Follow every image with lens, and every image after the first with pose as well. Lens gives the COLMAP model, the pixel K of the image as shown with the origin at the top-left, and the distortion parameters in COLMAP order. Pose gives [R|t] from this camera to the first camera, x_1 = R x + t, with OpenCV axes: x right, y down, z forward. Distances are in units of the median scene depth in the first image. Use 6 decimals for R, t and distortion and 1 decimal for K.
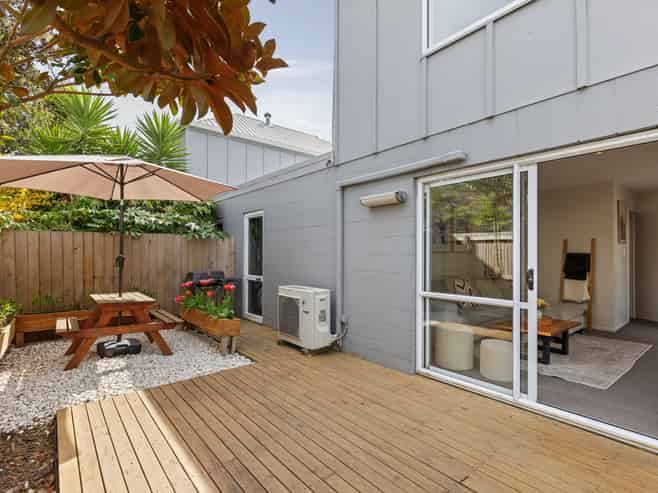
lens RADIAL K [[342.7, 0, 329.0], [0, 342.7, 246.5], [0, 0, 1]] dist [0.002552, 0.000342]
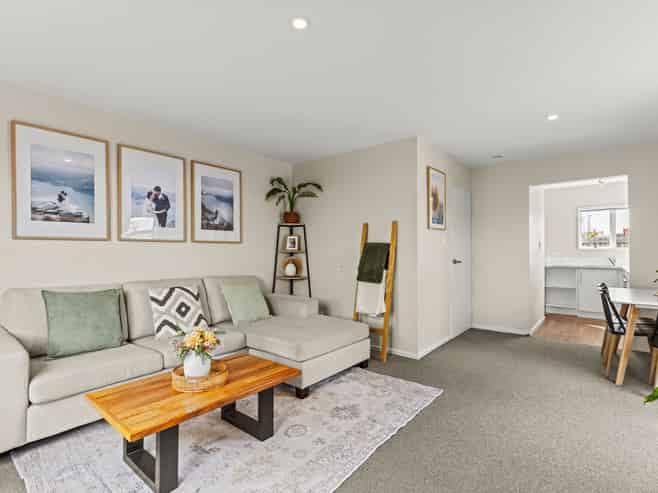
lens RADIAL K [[342.7, 0, 329.0], [0, 342.7, 246.5], [0, 0, 1]] dist [0.002552, 0.000342]
pose [[0.977729, -0.001465, 0.209865, 0.504663], [0.002652, 0.999982, -0.005370, 0.030396], [-0.209853, 0.005807, 0.977716, 0.367776]]
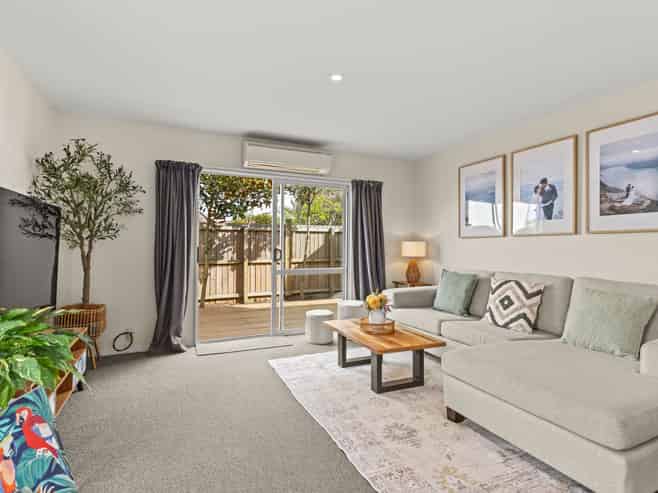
lens RADIAL K [[342.7, 0, 329.0], [0, 342.7, 246.5], [0, 0, 1]] dist [0.002552, 0.000342]
pose [[-0.256638, 0.001233, -0.966507, 1.008921], [0.017323, 0.999844, -0.003325, 0.032866], [0.966352, -0.017596, -0.256620, 0.820930]]
